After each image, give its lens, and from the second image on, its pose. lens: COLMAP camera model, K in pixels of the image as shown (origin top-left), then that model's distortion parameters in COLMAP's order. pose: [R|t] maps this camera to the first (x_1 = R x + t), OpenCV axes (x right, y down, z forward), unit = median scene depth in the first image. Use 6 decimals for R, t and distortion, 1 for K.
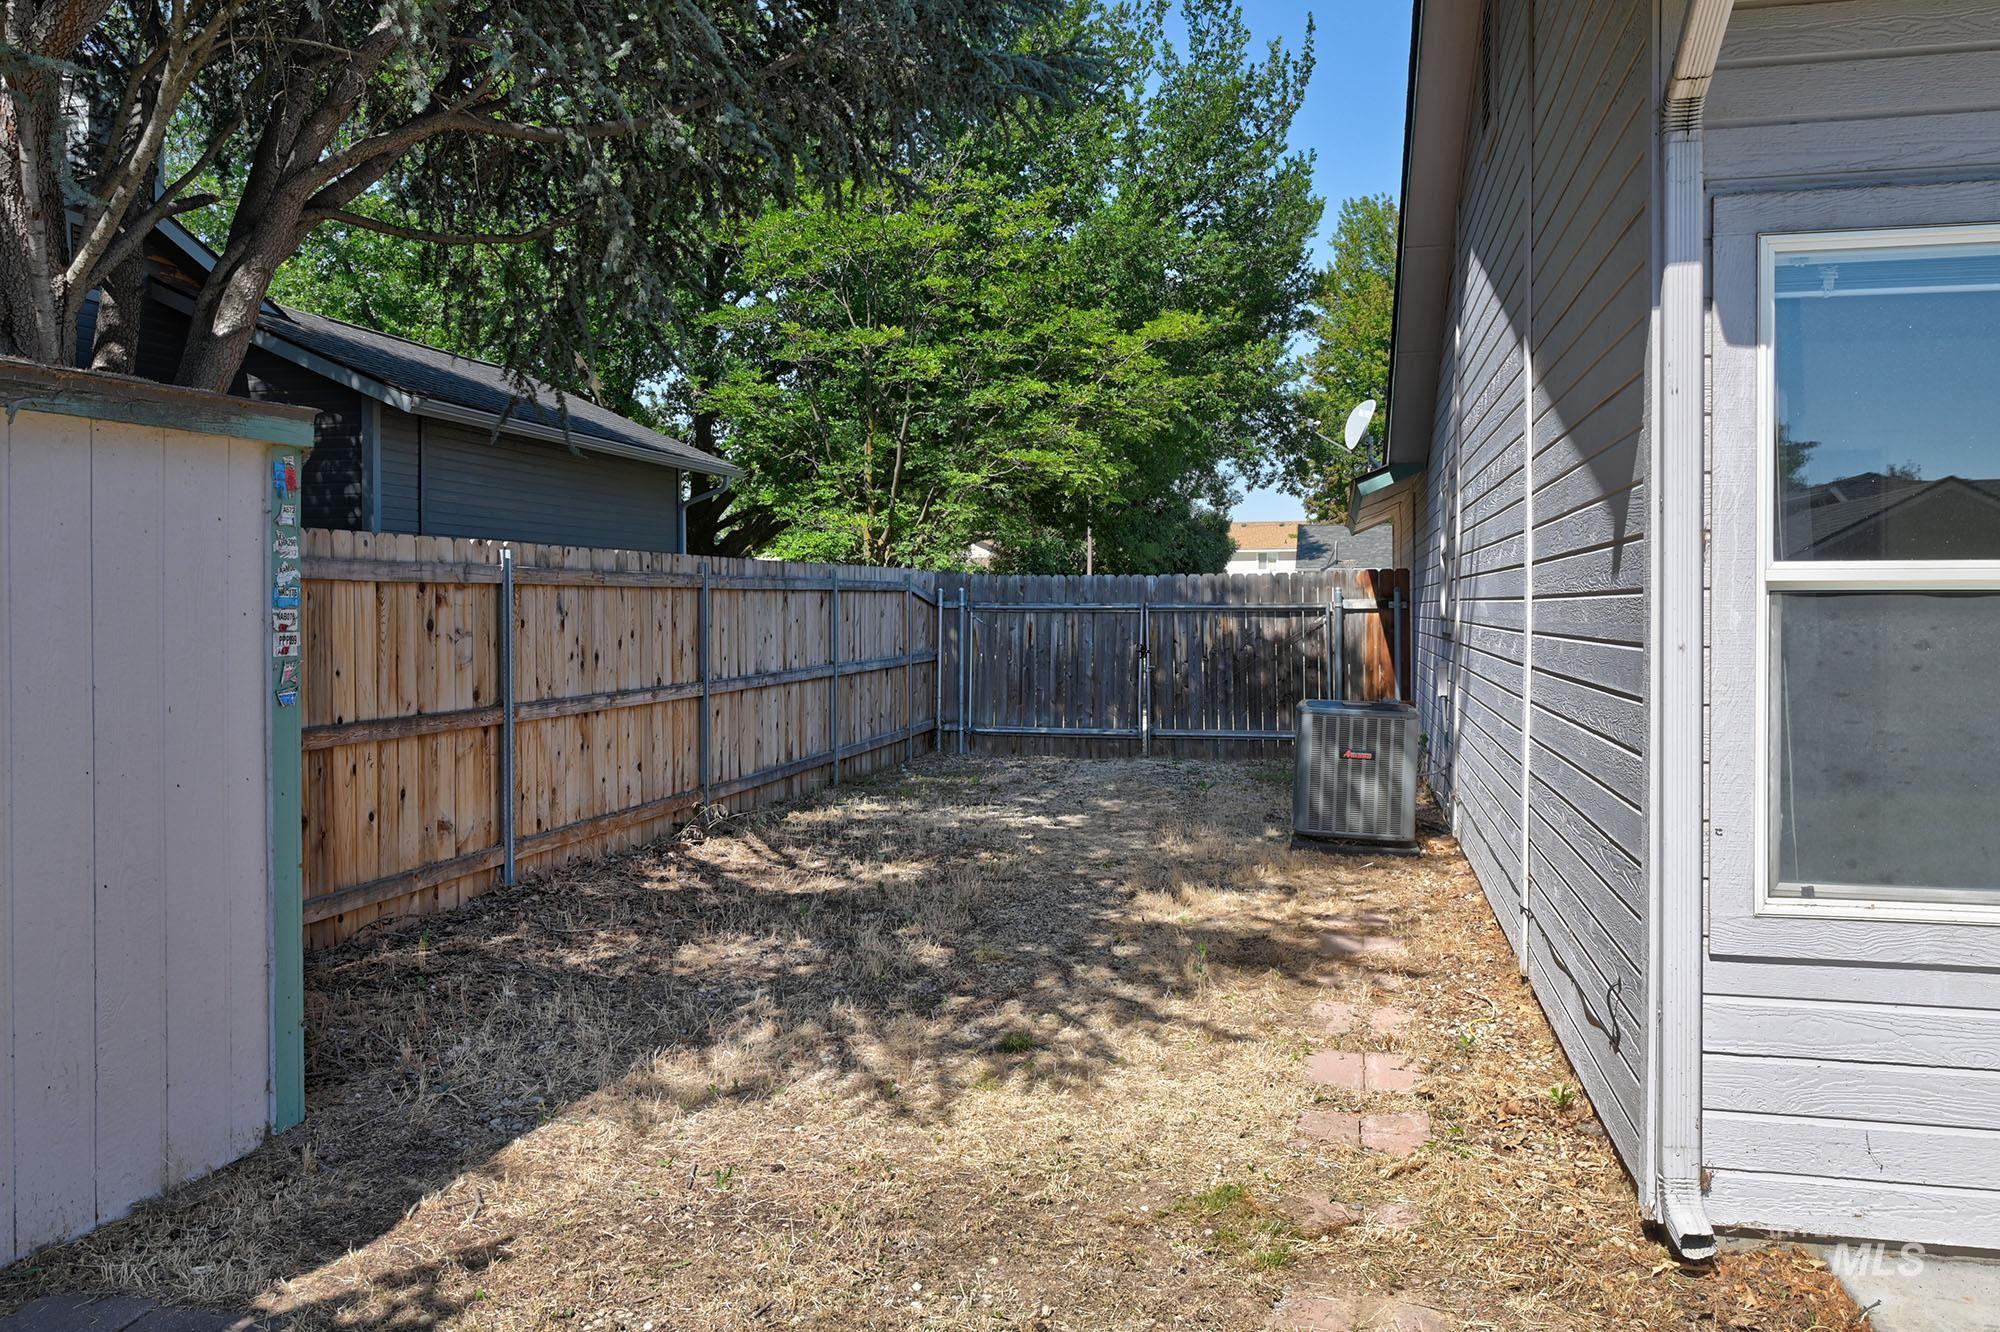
lens RADIAL K [[1379.7, 0, 991.5], [0, 1379.7, 618.8], [0, 0, 1]] dist [0.009089, -0.003050]
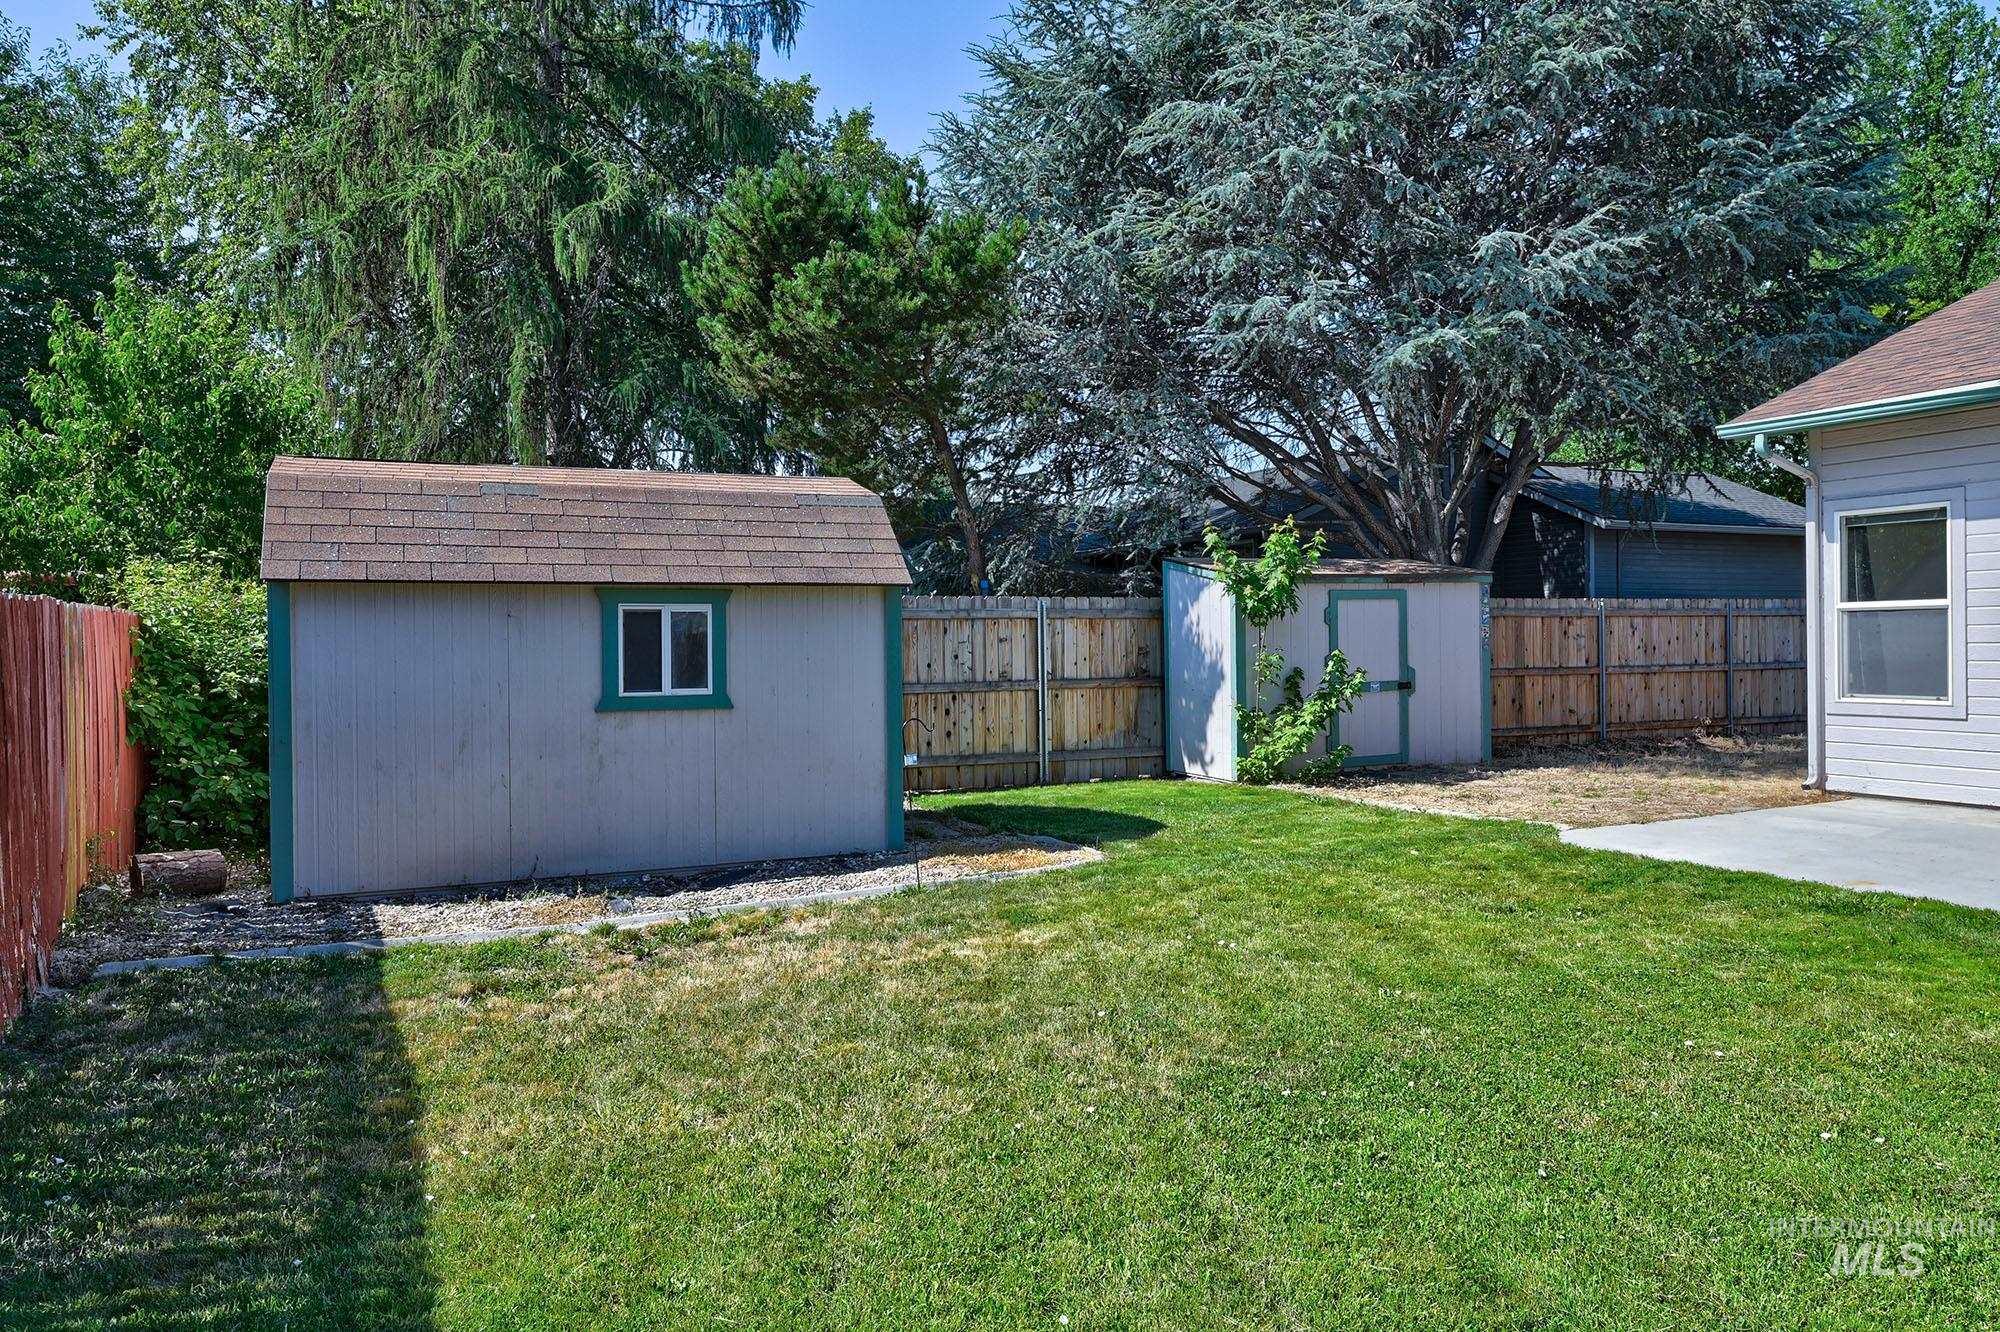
lens RADIAL K [[1379.7, 0, 1005.8], [0, 1379.7, 659.3], [0, 0, 1]] dist [0.009089, -0.003050]
pose [[0.602354, 0.003495, -0.798222, 0.931033], [0.000173, 0.999990, 0.004509, 0.038509], [0.798229, -0.002854, 0.602347, -1.262691]]
